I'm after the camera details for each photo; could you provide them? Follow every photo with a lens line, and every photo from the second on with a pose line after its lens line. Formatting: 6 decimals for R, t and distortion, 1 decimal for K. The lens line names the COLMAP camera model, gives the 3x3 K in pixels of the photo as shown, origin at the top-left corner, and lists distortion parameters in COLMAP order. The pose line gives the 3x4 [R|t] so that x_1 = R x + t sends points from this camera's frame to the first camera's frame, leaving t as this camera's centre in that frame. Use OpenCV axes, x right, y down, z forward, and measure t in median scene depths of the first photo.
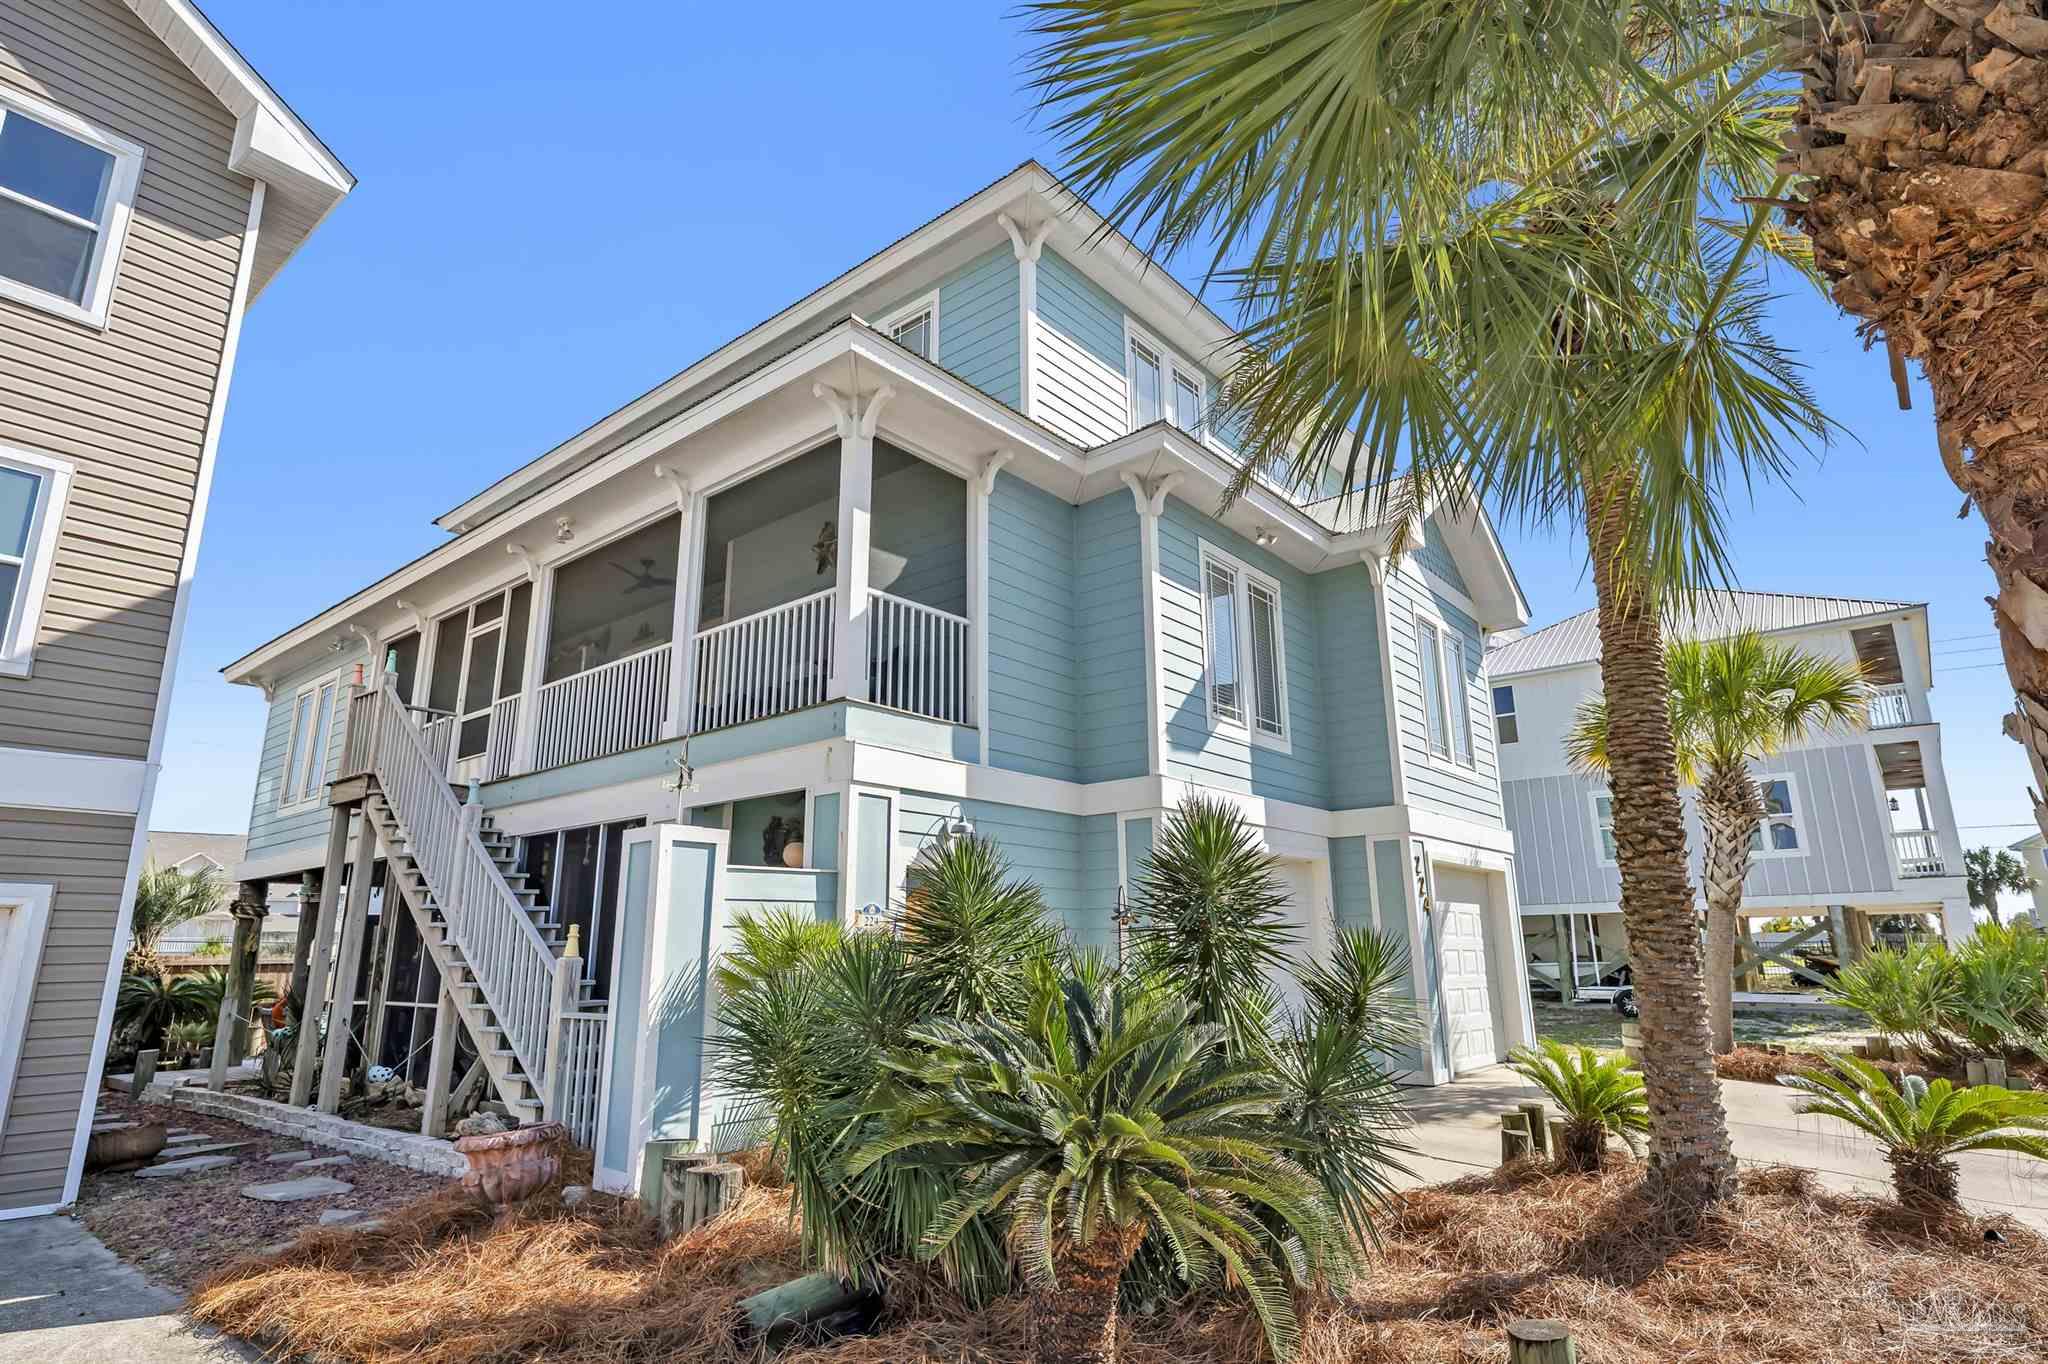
lens RADIAL K [[1071.8, 0, 1024.0], [0, 1071.8, 682.0], [0, 0, 1]] dist [0.000299, 0.000034]
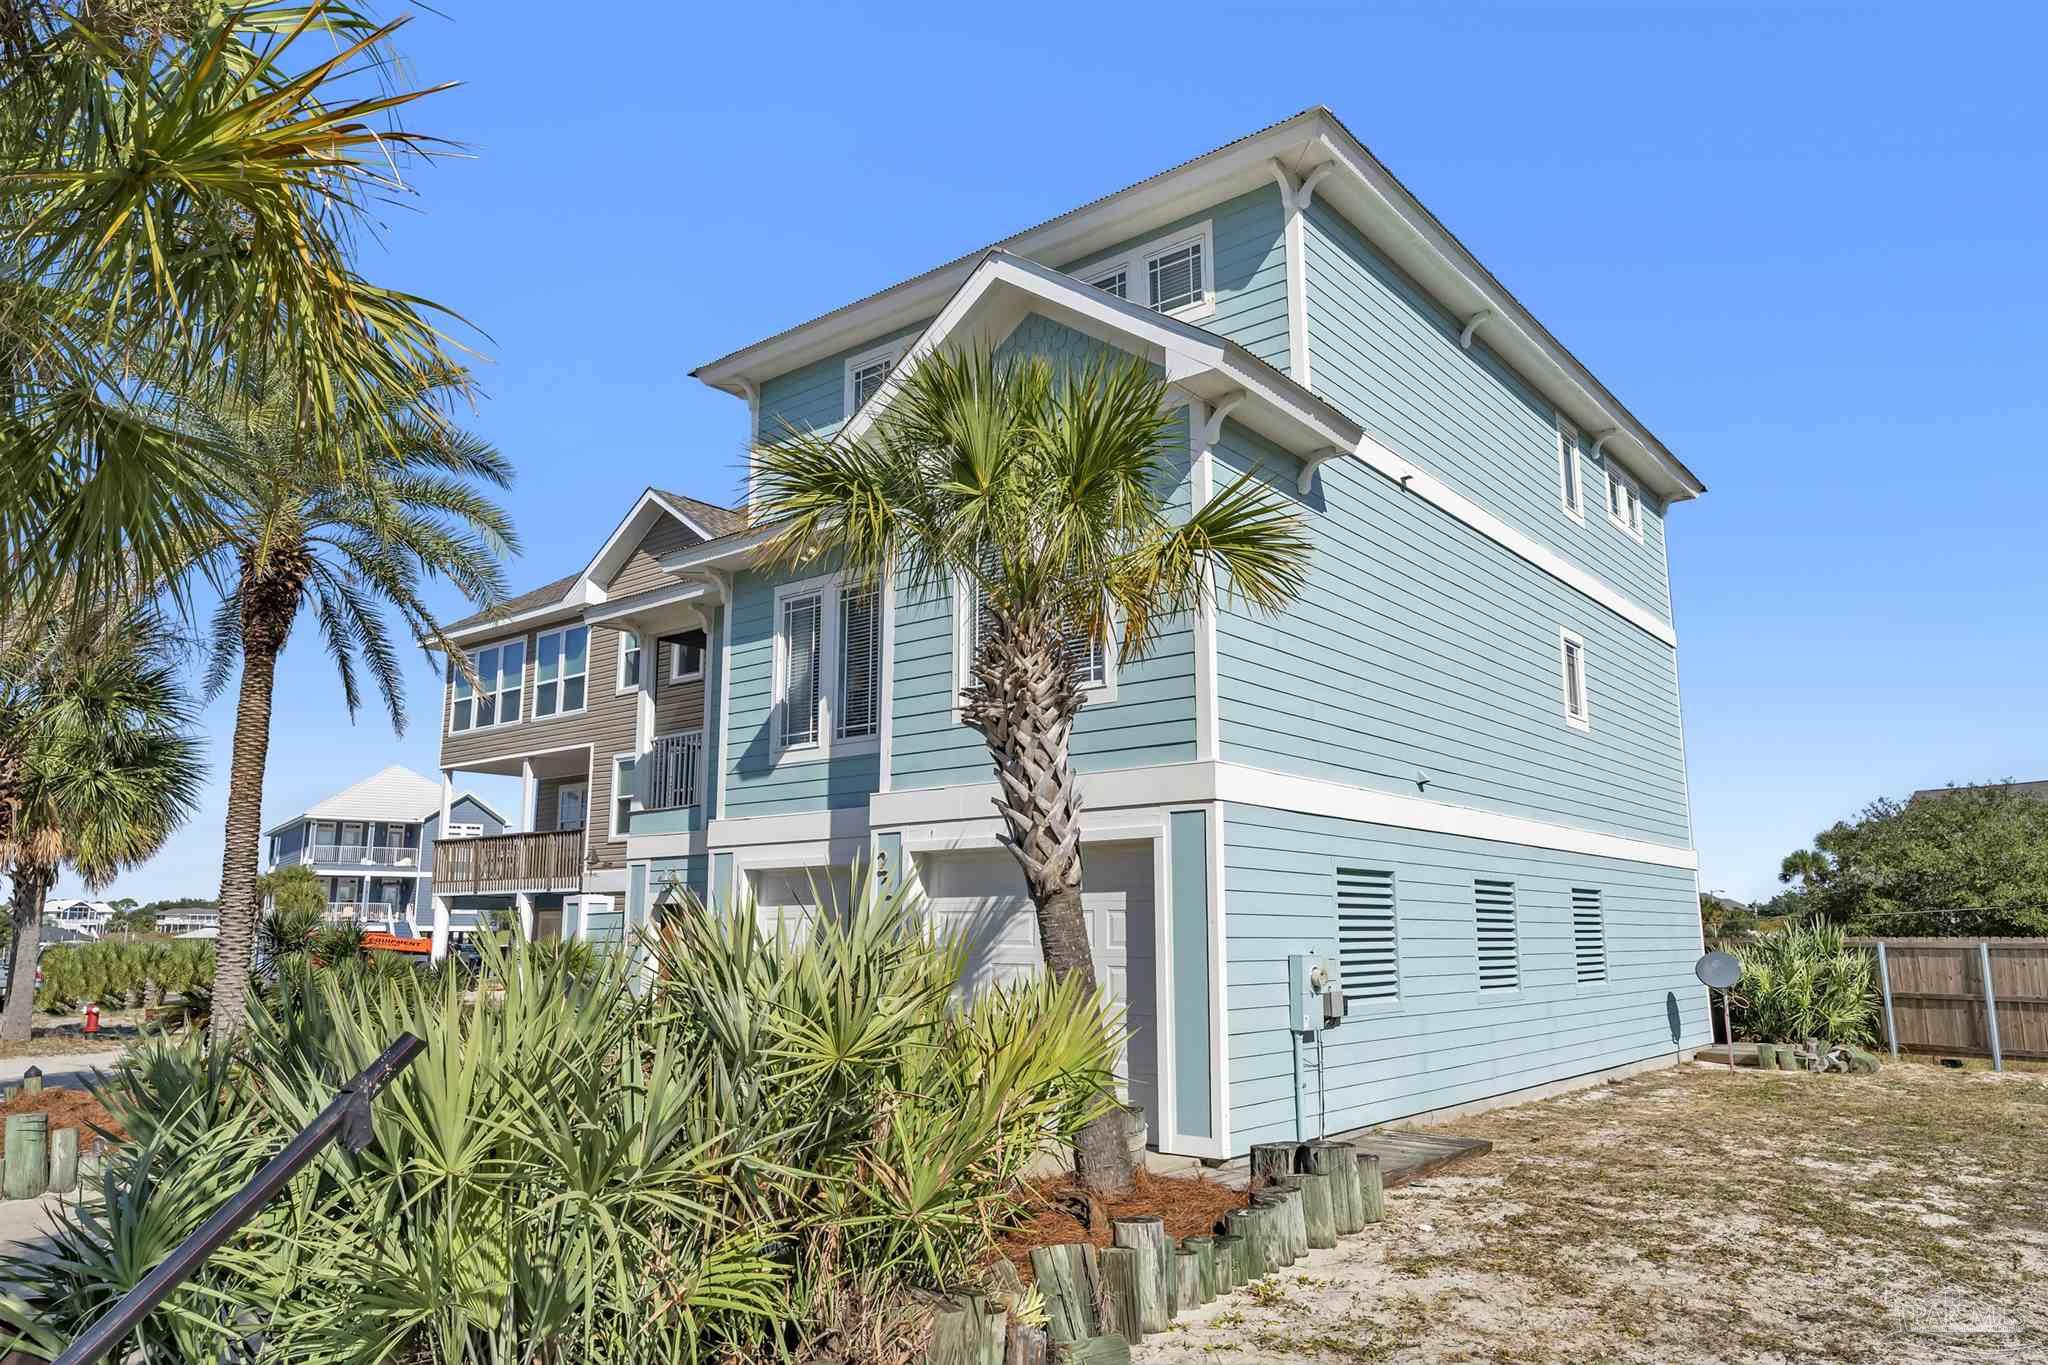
lens RADIAL K [[1336.8, 0, 1024.0], [0, 1336.8, 682.5], [0, 0, 1]] dist [0.001404, 0.000474]
pose [[0.011937, -0.185471, -0.982577, 1.649552], [0.239960, 0.954464, -0.177249, 0.289082], [0.970709, -0.233663, 0.055899, 1.263648]]
